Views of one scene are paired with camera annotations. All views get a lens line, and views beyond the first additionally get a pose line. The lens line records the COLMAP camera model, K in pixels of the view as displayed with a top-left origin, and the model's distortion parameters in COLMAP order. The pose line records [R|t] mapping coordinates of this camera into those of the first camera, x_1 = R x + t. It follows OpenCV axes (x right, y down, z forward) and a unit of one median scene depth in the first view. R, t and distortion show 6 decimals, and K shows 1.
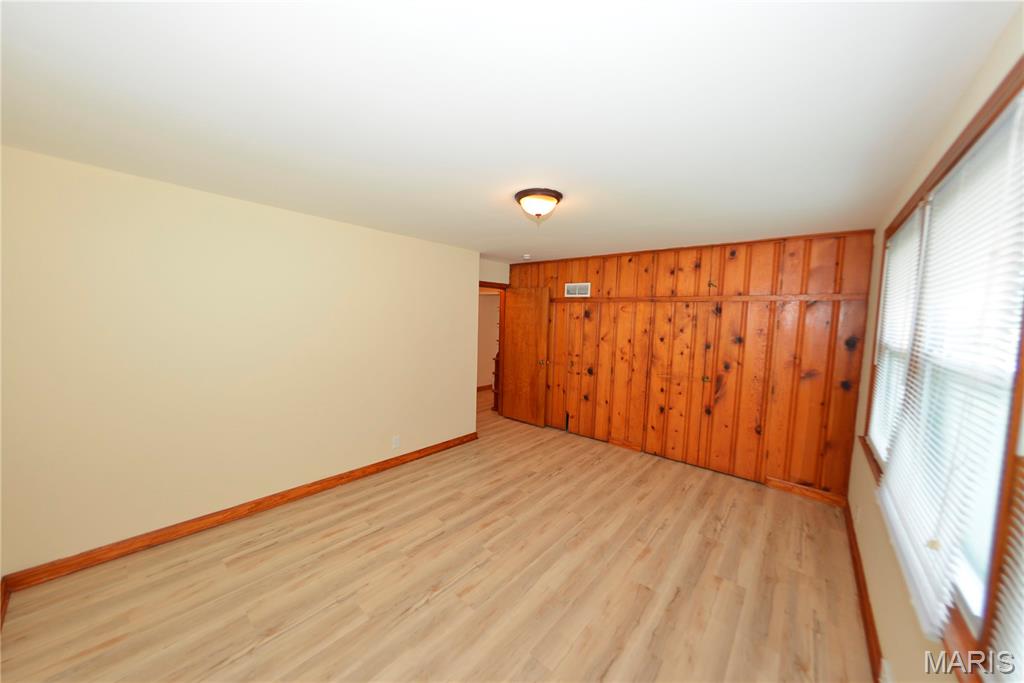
lens RADIAL K [[349.9, 0, 510.7], [0, 349.9, 342.2], [0, 0, 1]] dist [-0.001615, -0.000134]
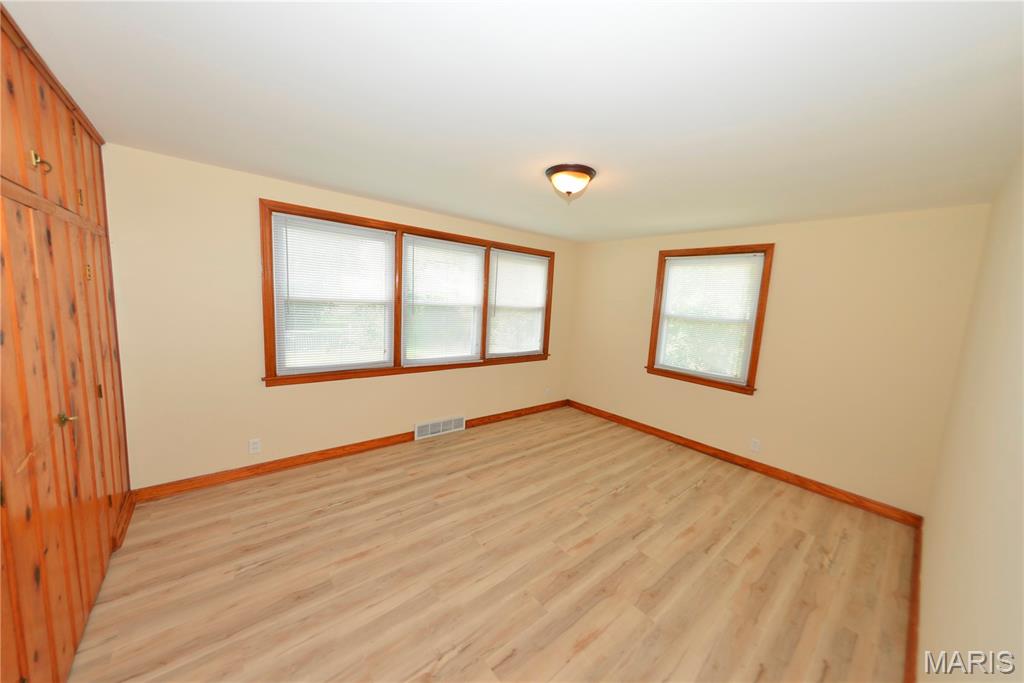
lens RADIAL K [[349.9, 0, 510.7], [0, 349.9, 342.2], [0, 0, 1]] dist [-0.001615, -0.000134]
pose [[-0.981904, -0.111940, 0.152755, 0.045480], [-0.080524, 0.976841, 0.198234, -0.128981], [-0.171408, 0.182347, -0.968178, 1.875125]]
